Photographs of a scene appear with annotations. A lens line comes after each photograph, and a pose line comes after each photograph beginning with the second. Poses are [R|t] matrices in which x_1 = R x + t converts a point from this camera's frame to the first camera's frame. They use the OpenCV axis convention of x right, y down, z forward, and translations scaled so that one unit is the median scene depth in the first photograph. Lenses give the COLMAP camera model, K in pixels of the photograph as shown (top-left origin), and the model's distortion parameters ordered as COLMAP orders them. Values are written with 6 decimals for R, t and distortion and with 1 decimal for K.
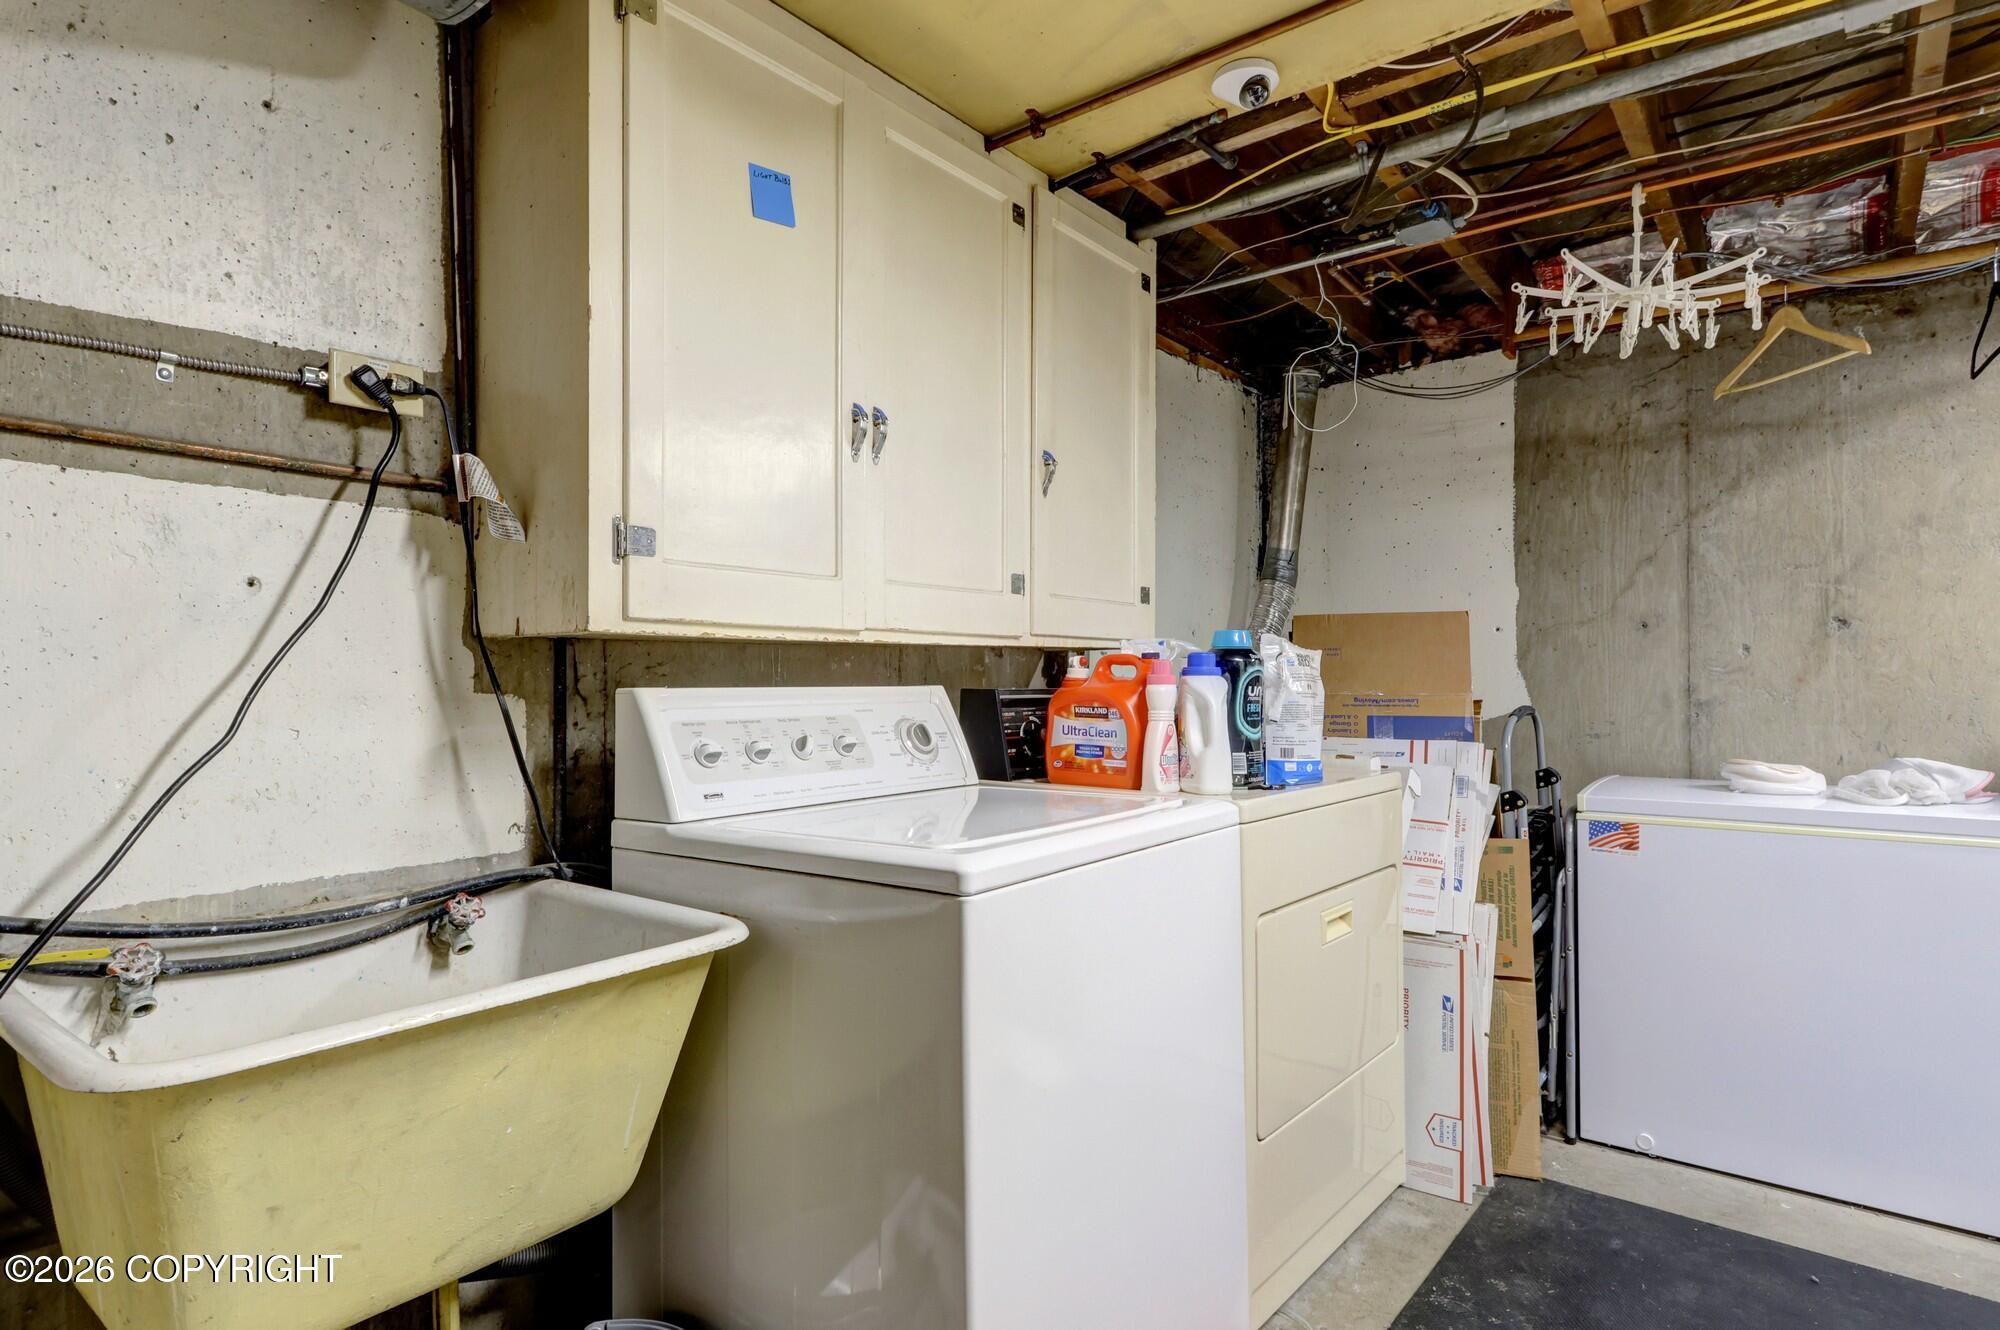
lens RADIAL K [[1085.6, 0, 1003.0], [0, 1085.6, 676.9], [0, 0, 1]] dist [-0.001451, -0.000528]
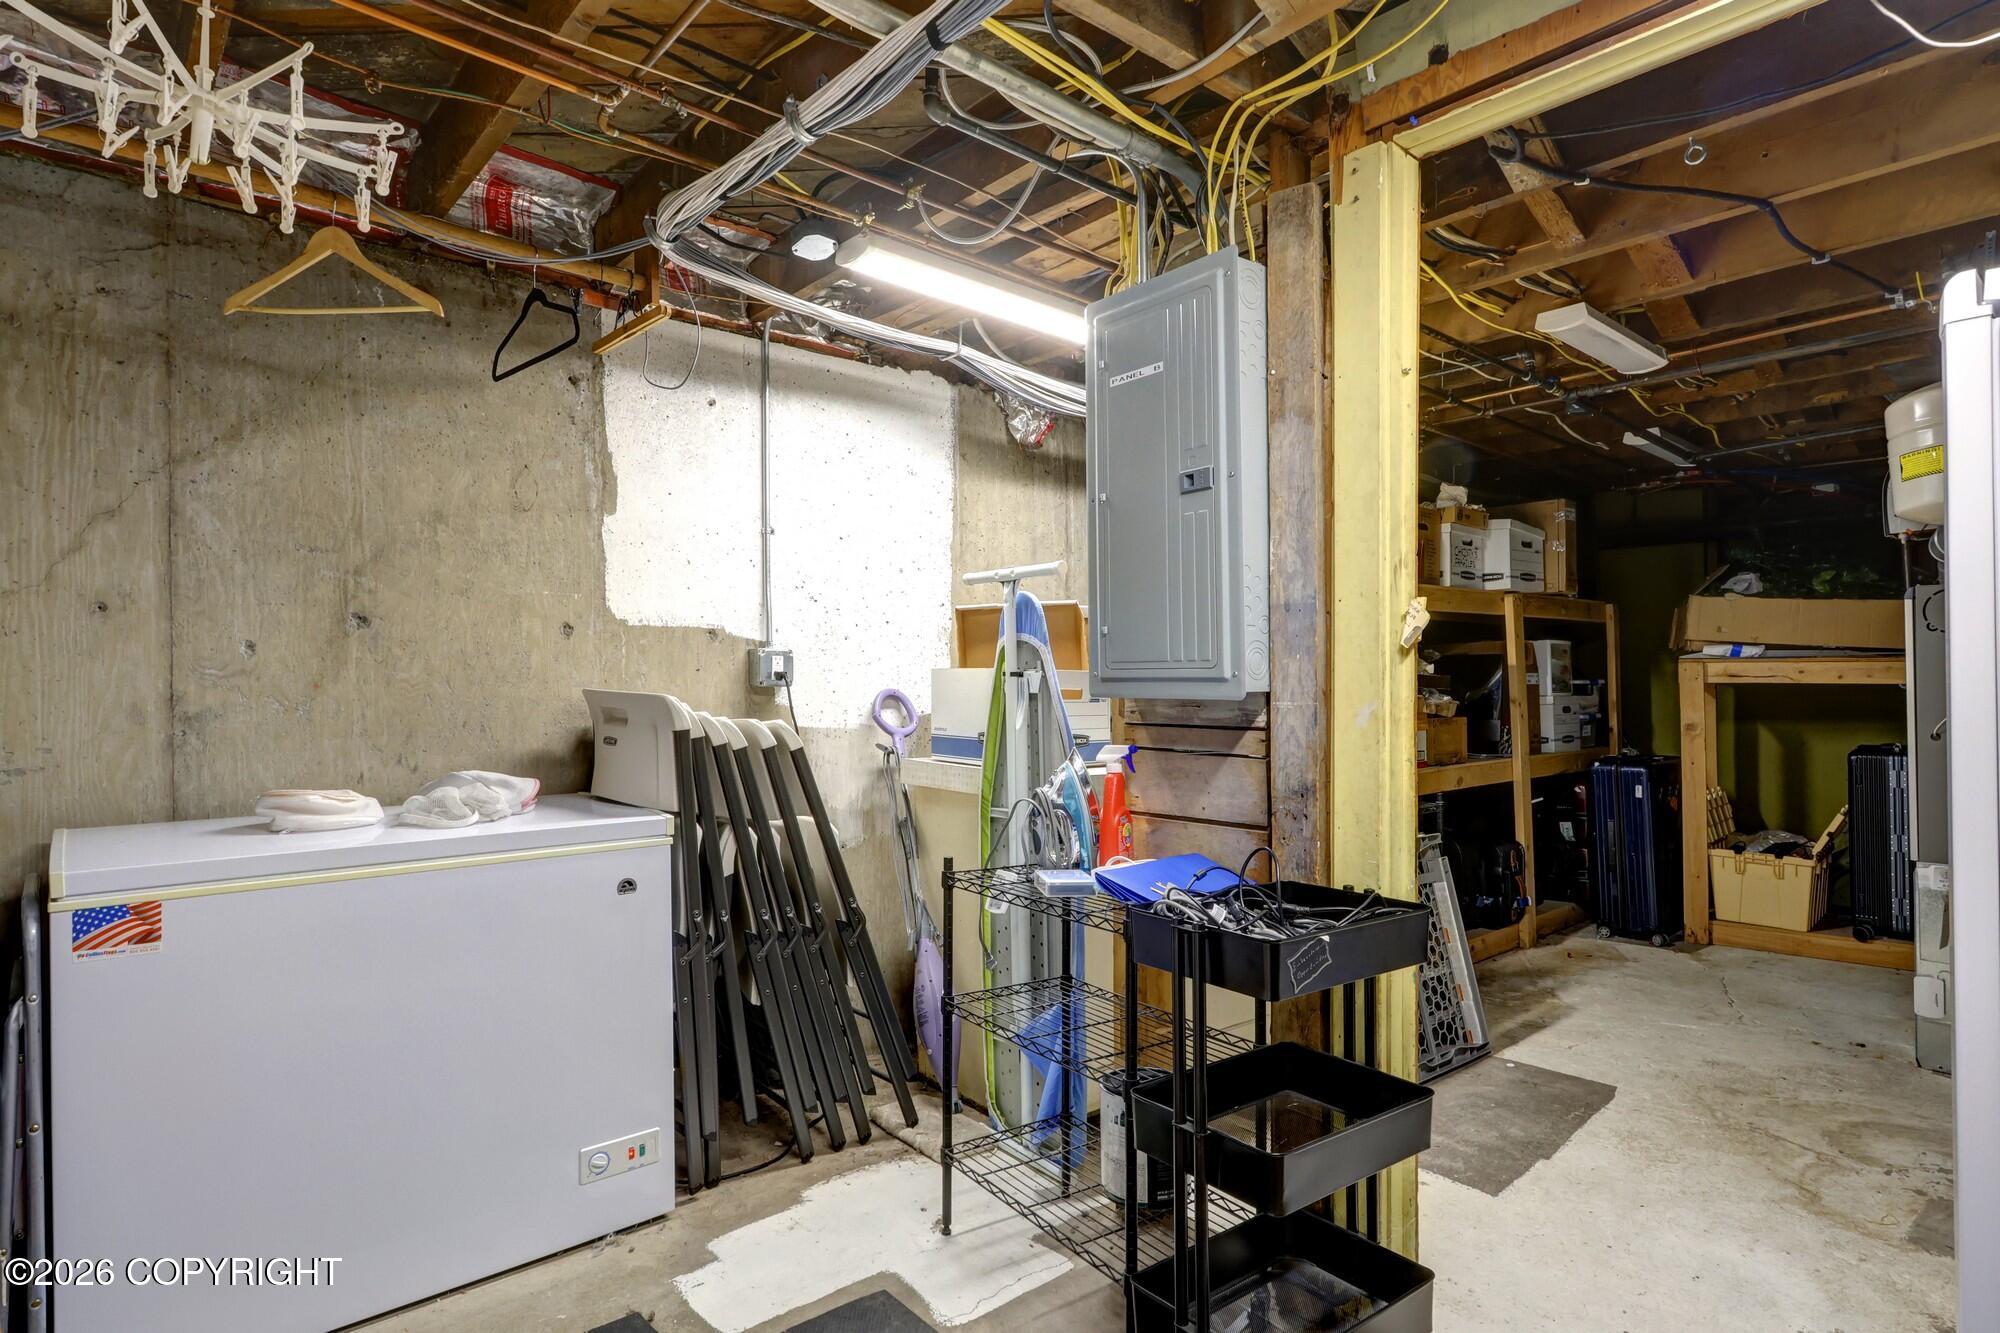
lens RADIAL K [[1032.5, 0, 1003.2], [0, 1032.5, 686.8], [0, 0, 1]] dist [-0.000474, -0.002048]
pose [[0.175436, -0.001037, 0.984490, 0.045281], [-0.003814, 0.999991, 0.001733, 0.000053], [-0.984483, -0.004059, 0.175430, 0.331522]]
